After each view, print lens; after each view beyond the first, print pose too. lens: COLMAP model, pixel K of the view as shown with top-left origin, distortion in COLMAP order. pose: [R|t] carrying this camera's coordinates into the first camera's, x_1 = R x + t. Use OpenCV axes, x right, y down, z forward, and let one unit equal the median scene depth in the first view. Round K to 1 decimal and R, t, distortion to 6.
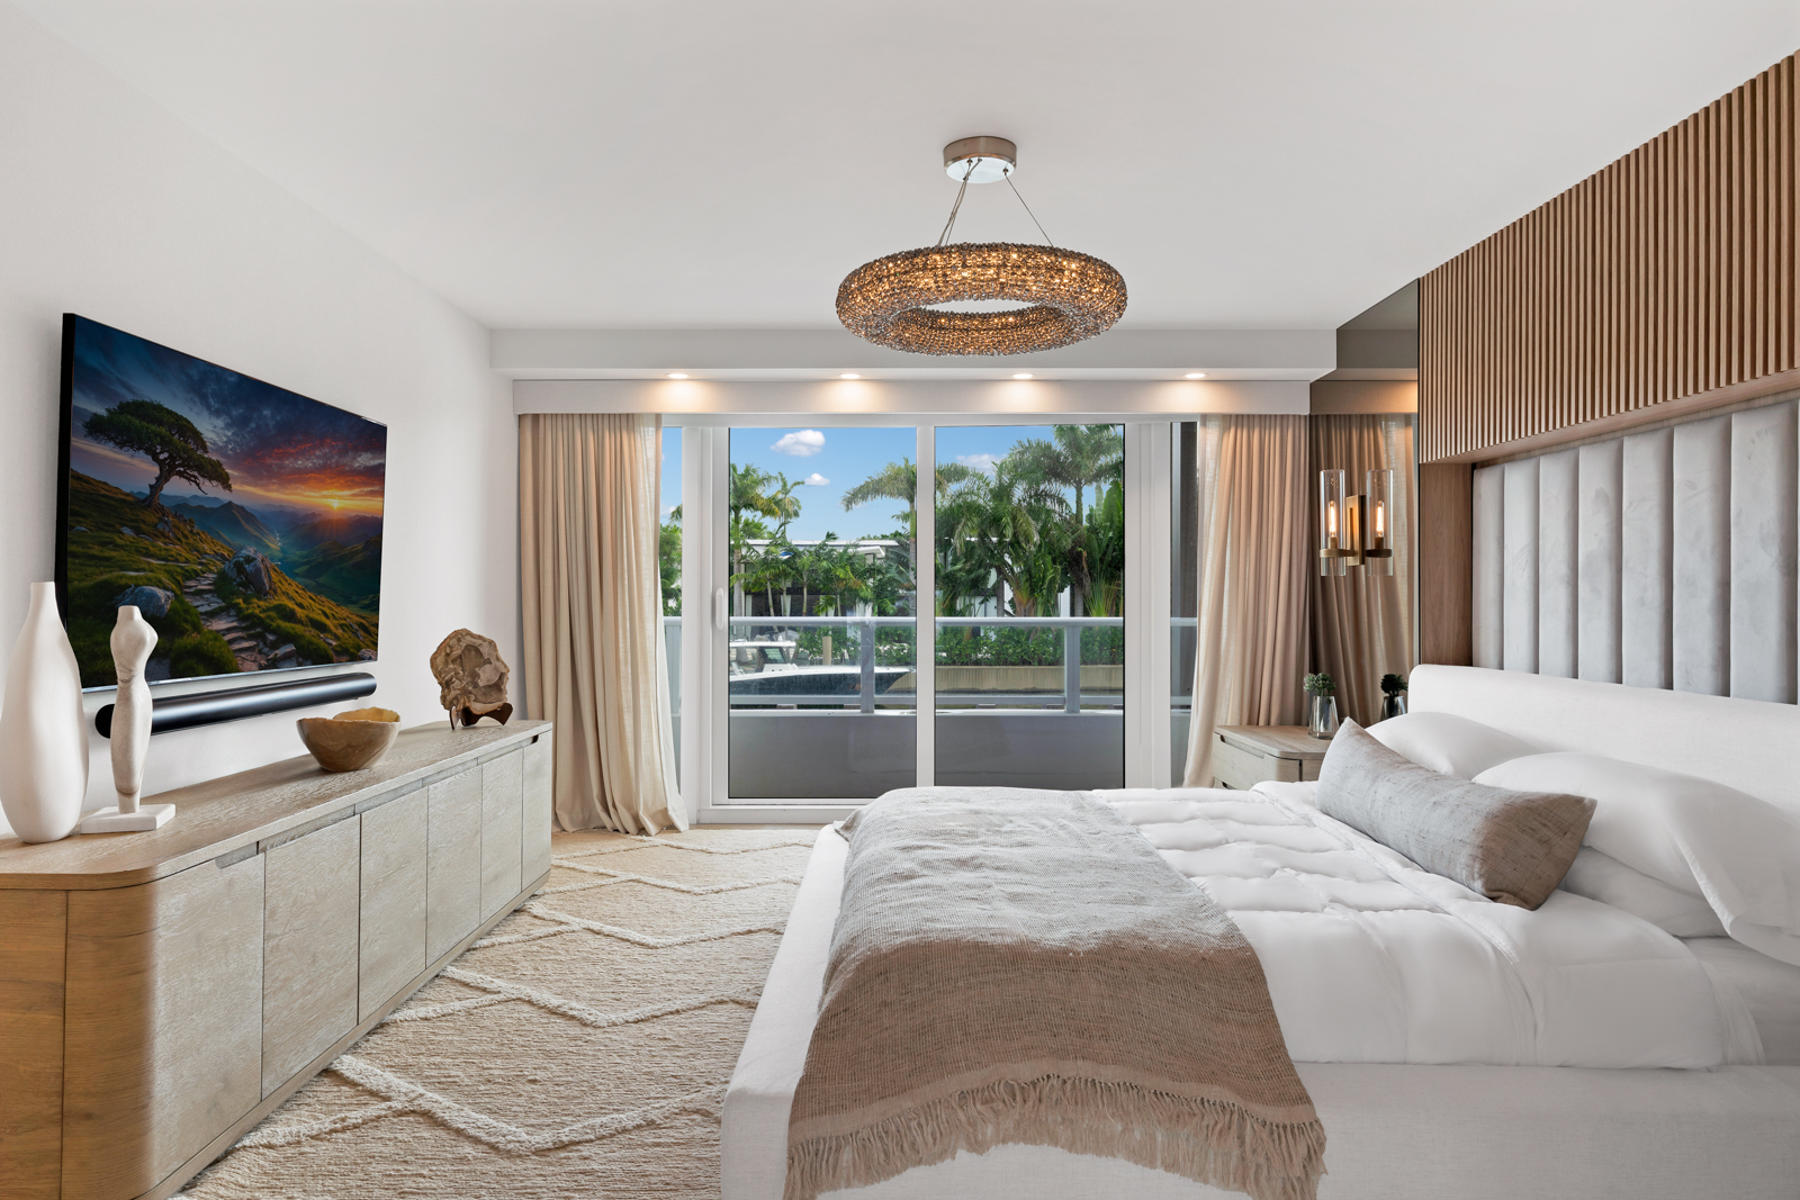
lens RADIAL K [[1119.3, 0, 899.0], [0, 1119.3, 596.2], [0, 0, 1]] dist [0.004469, -0.001552]
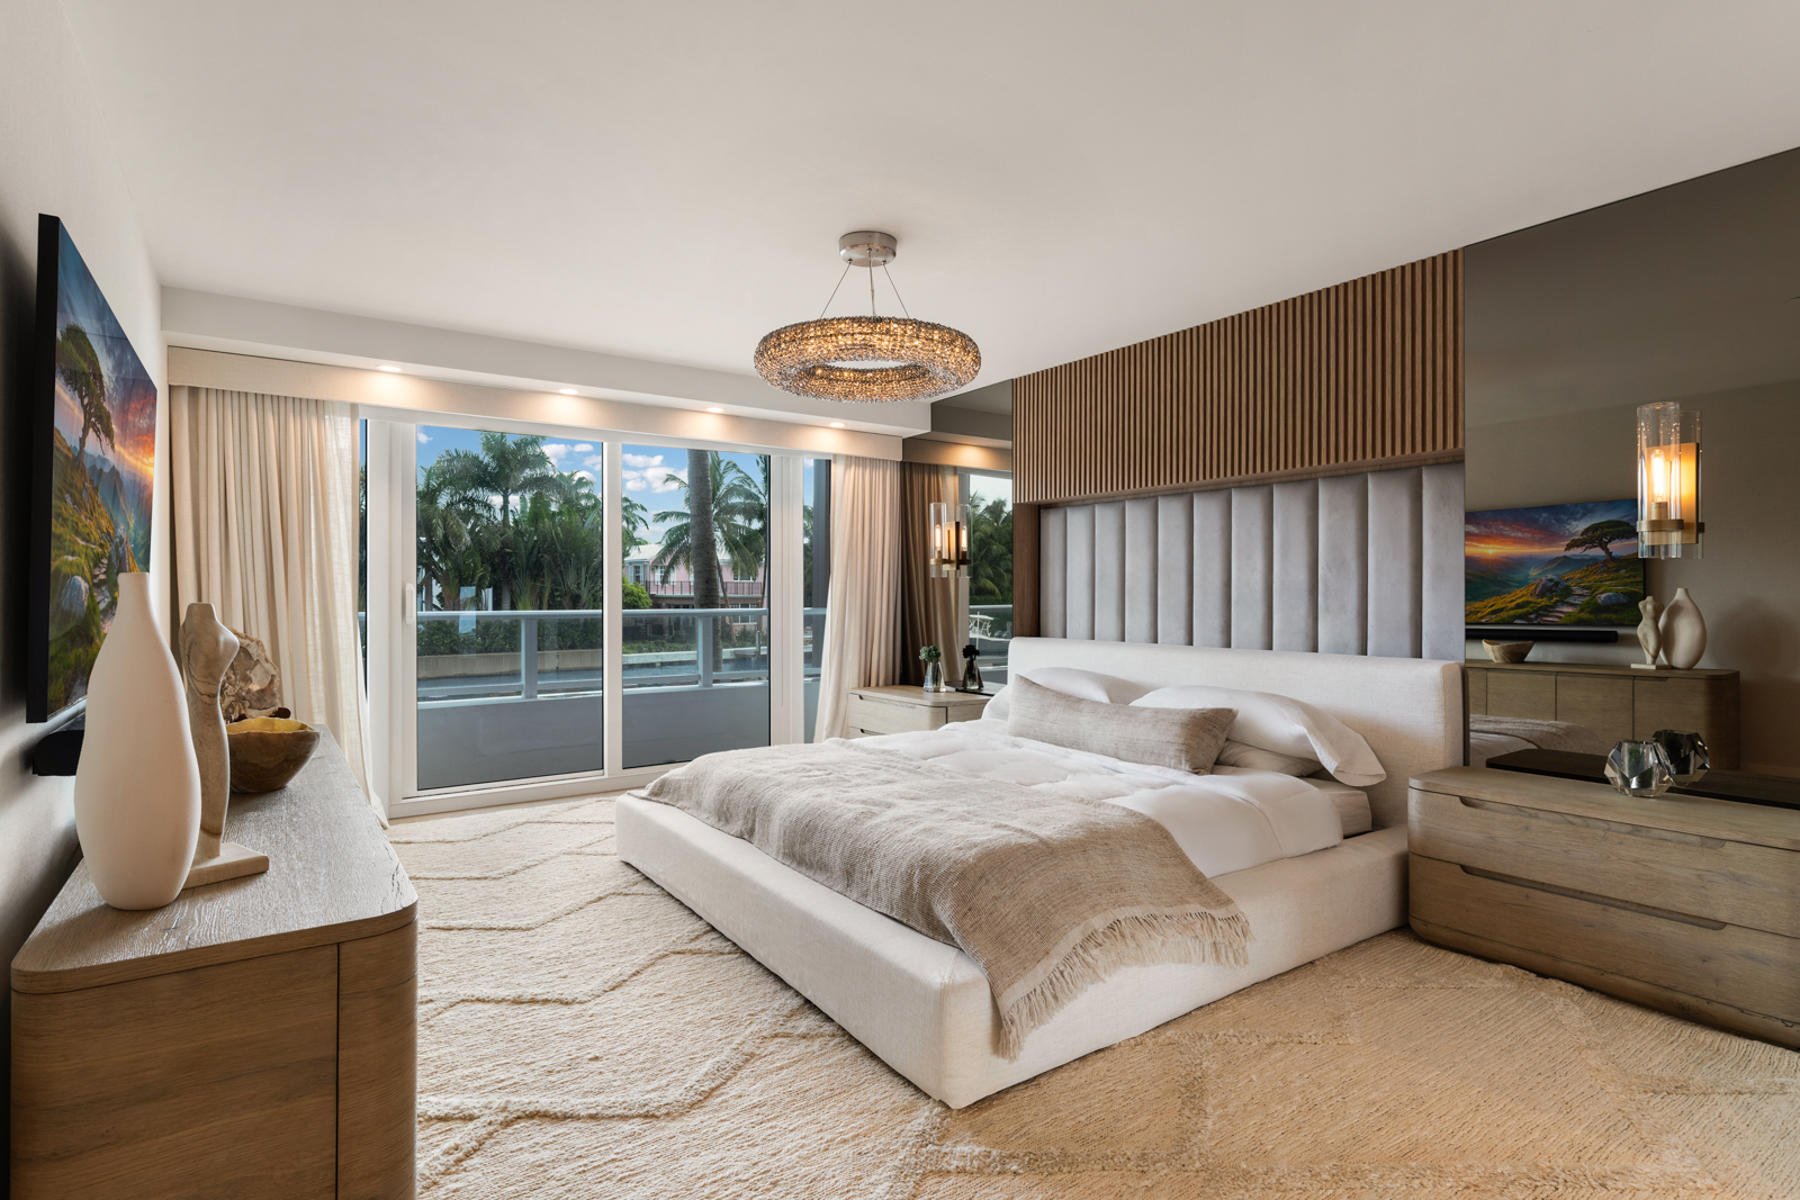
lens RADIAL K [[914.6, 0, 899.4], [0, 914.6, 601.2], [0, 0, 1]] dist [0.003463, 0.000779]
pose [[0.812751, -0.005666, 0.582583, -0.332866], [-0.000426, 0.999947, 0.010319, 0.000289], [-0.582611, -0.008635, 0.812706, 0.085117]]
